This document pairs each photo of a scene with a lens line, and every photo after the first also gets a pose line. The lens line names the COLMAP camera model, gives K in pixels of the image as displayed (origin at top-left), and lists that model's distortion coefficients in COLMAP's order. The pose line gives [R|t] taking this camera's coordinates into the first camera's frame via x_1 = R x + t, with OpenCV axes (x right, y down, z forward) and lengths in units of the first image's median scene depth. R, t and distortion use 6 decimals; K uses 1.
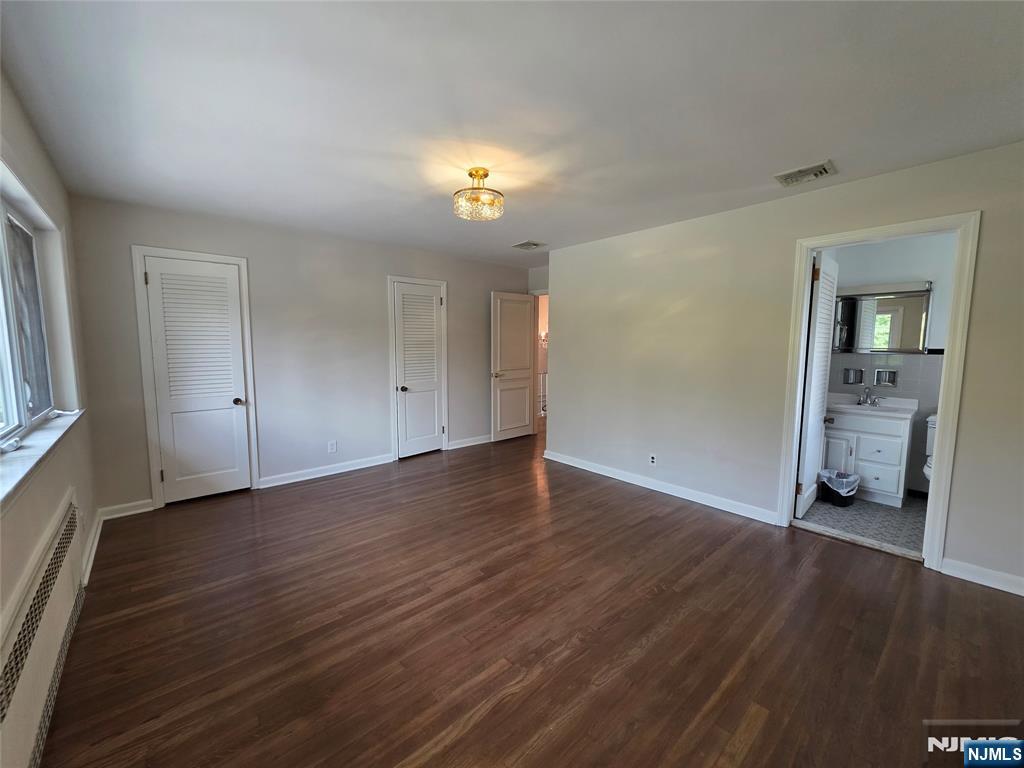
lens RADIAL K [[411.7, 0, 510.0], [0, 411.7, 385.3], [0, 0, 1]] dist [0.000670, -0.000360]
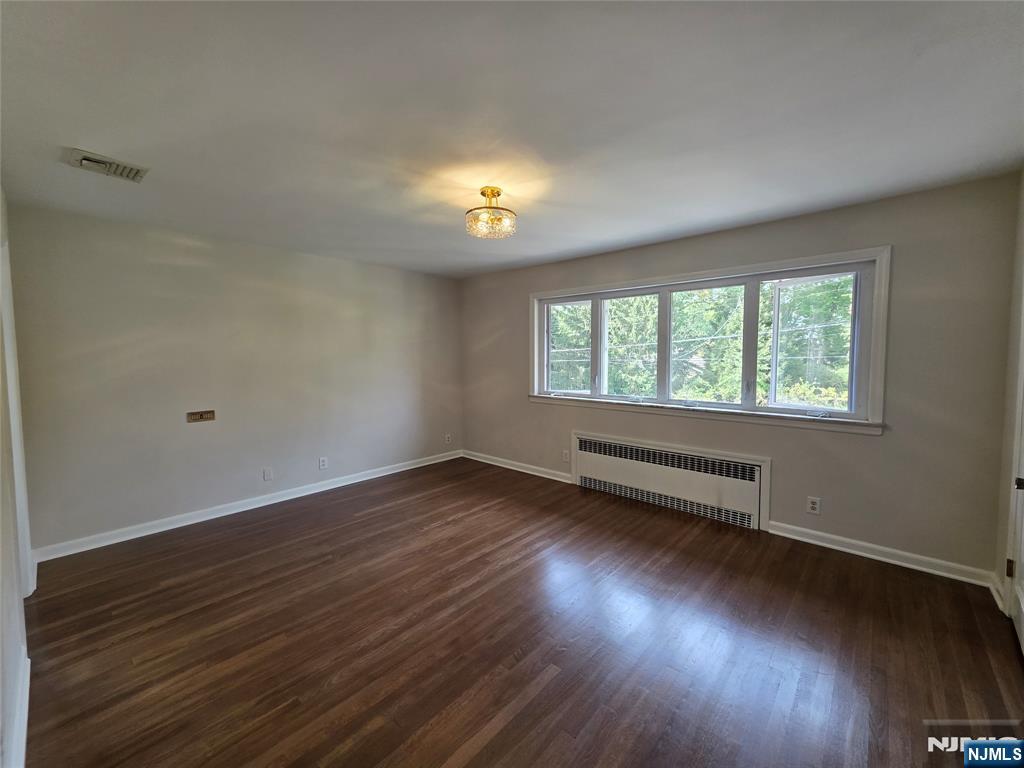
lens RADIAL K [[411.7, 0, 514.2], [0, 411.7, 378.1], [0, 0, 1]] dist [0.000670, -0.000360]
pose [[-0.992311, 0.009936, -0.123374, -0.004674], [-0.009949, 0.987145, 0.159517, -0.258271], [0.123373, 0.159518, -0.979456, 2.303847]]
